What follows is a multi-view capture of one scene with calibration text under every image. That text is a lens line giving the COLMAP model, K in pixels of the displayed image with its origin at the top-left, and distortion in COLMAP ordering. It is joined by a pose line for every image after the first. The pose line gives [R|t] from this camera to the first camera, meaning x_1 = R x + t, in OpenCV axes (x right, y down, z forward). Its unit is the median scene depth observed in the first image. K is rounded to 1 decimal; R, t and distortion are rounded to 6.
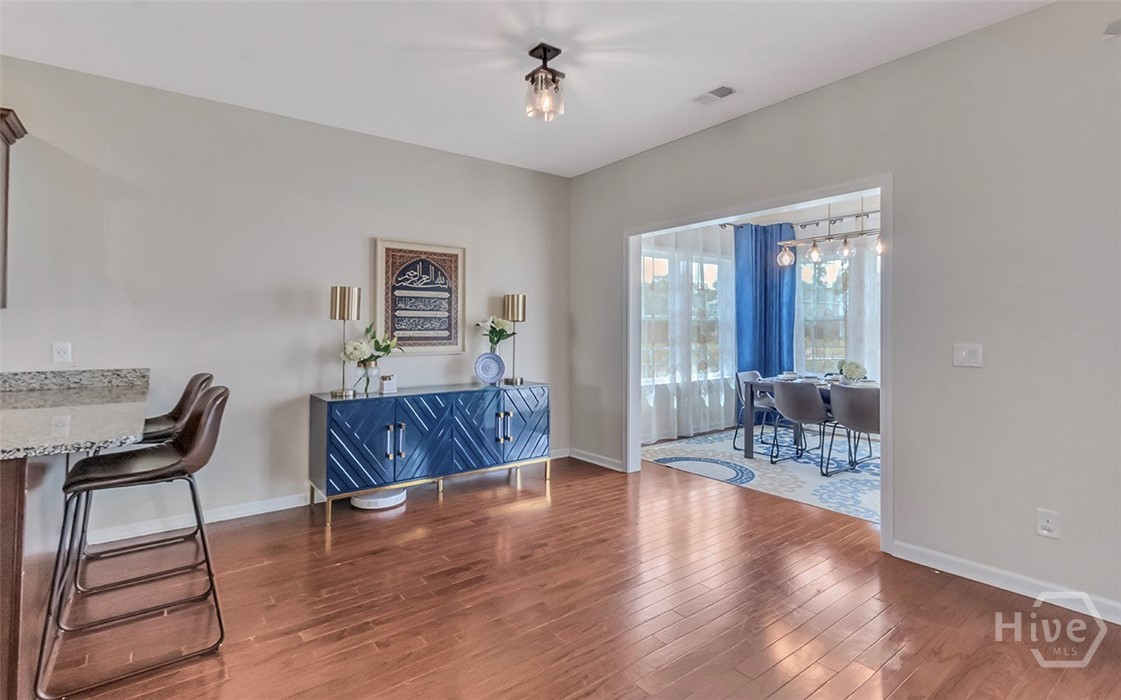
lens RADIAL K [[537.4, 0, 568.0], [0, 537.4, 324.8], [0, 0, 1]] dist [0.004776, -0.001751]
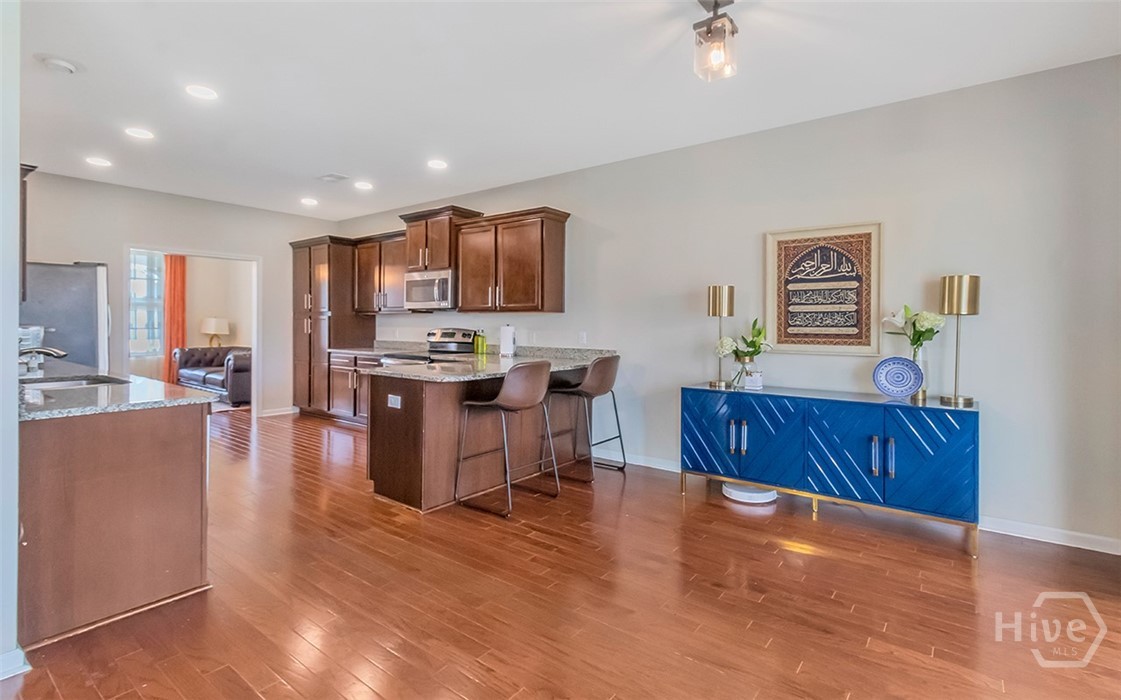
lens RADIAL K [[537.4, 0, 562.3], [0, 537.4, 325.4], [0, 0, 1]] dist [0.004776, -0.001751]
pose [[0.244291, 0.004909, -0.969690, 0.489186], [0.004794, 0.999969, 0.006270, 0.000438], [0.969690, -0.006181, 0.244260, 0.373930]]
